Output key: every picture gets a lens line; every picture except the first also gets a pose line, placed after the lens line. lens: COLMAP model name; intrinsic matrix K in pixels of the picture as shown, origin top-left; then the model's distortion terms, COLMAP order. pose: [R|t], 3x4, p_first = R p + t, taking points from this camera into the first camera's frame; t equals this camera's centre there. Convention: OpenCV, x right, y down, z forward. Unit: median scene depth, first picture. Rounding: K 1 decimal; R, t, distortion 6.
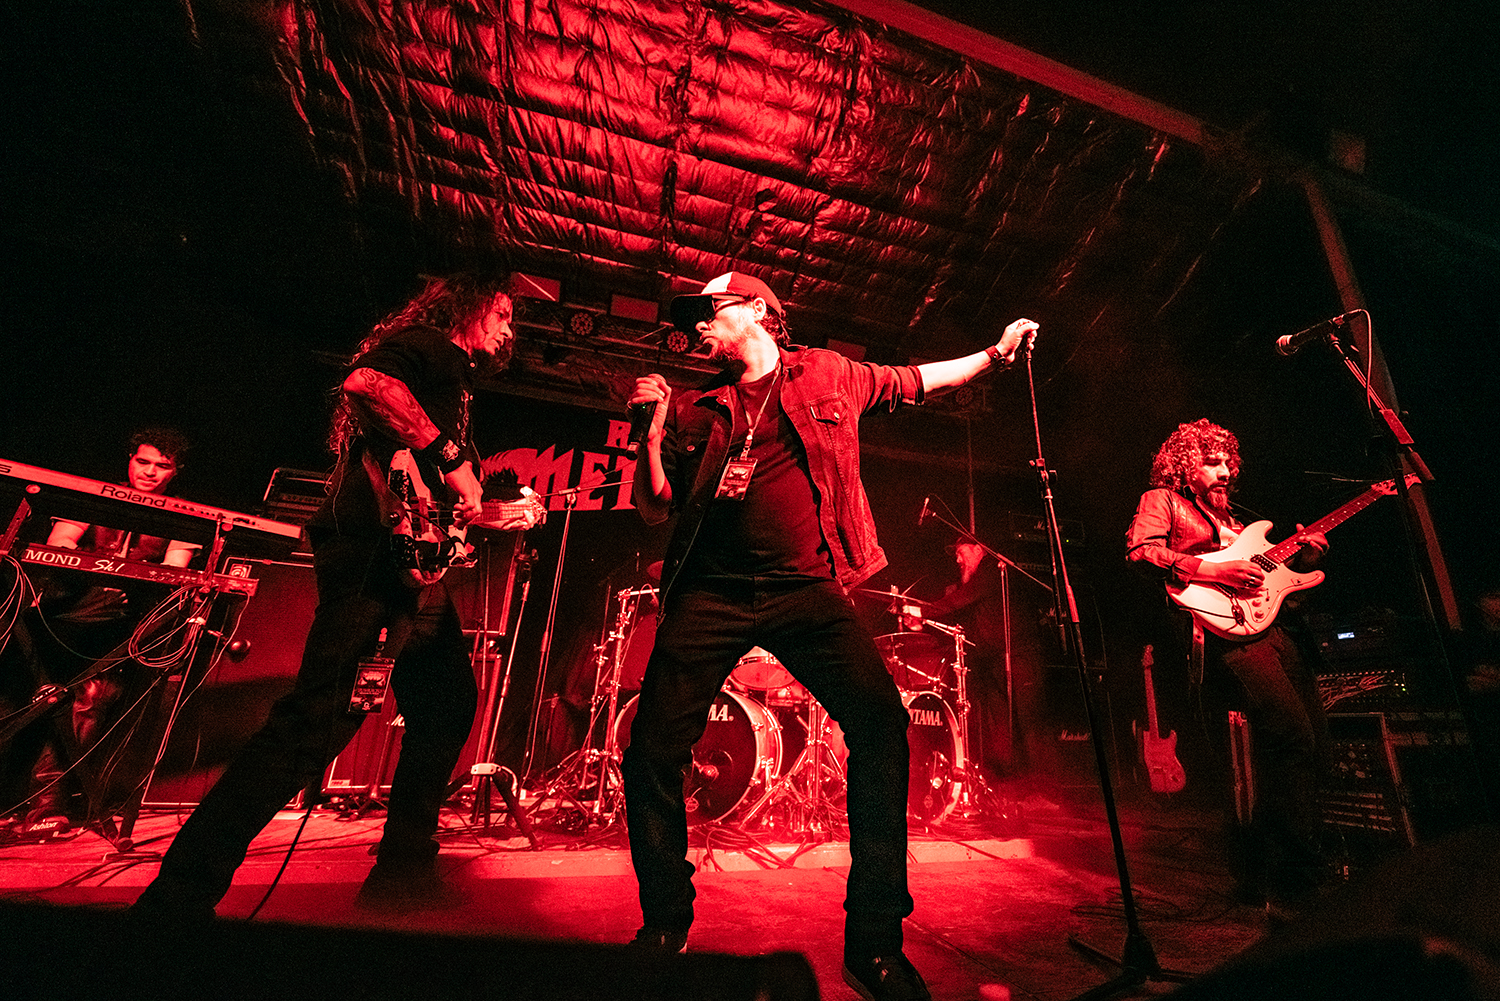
lens RADIAL K [[677.0, 0, 841.1], [0, 677.0, 456.3], [0, 0, 1]] dist [-0.023691, -0.000471]
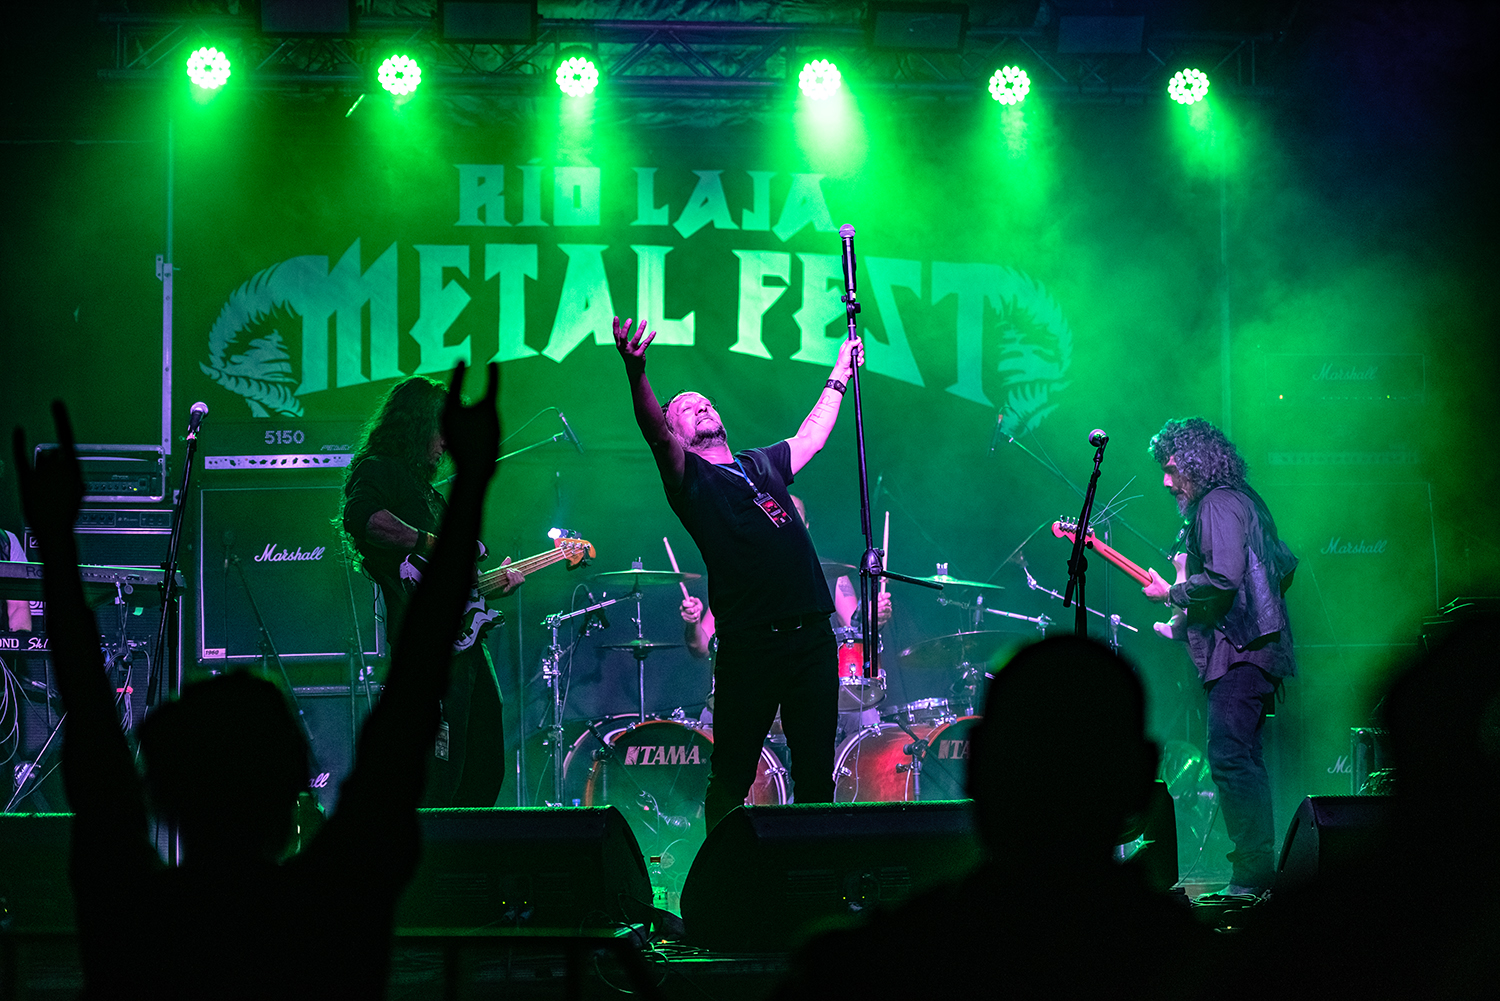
lens RADIAL K [[2991.3, 0, 750.0], [0, 2991.3, 500.5], [0, 0, 1]] dist [-0.045487, -0.203689]
pose [[0.973364, -0.059497, -0.221411, 0.611678], [0.121067, 0.953499, 0.276011, -0.781457], [0.194693, -0.295464, 0.935305, -1.972460]]
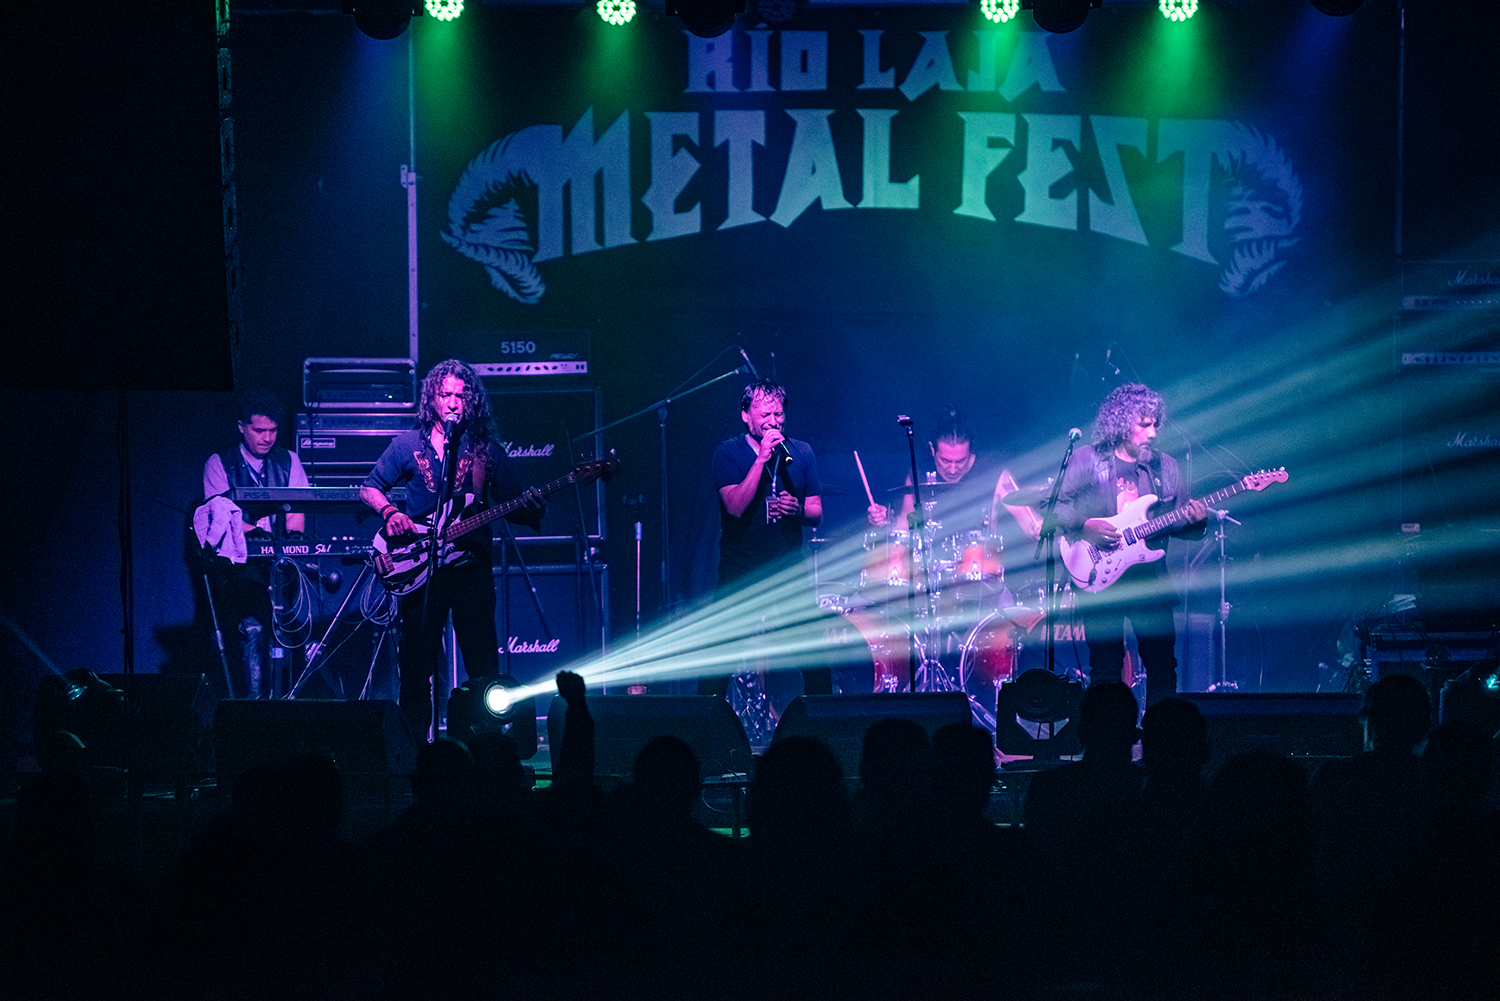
lens RADIAL K [[8049.4, 0, 750.0], [0, 8049.4, 500.5], [0, 0, 1]] dist [2.247216, -1.379429]
pose [[0.933211, -0.029660, -0.358102, 3.571235], [0.166525, 0.918805, 0.357863, -3.682831], [0.318412, -0.393595, 0.862379, -8.316406]]
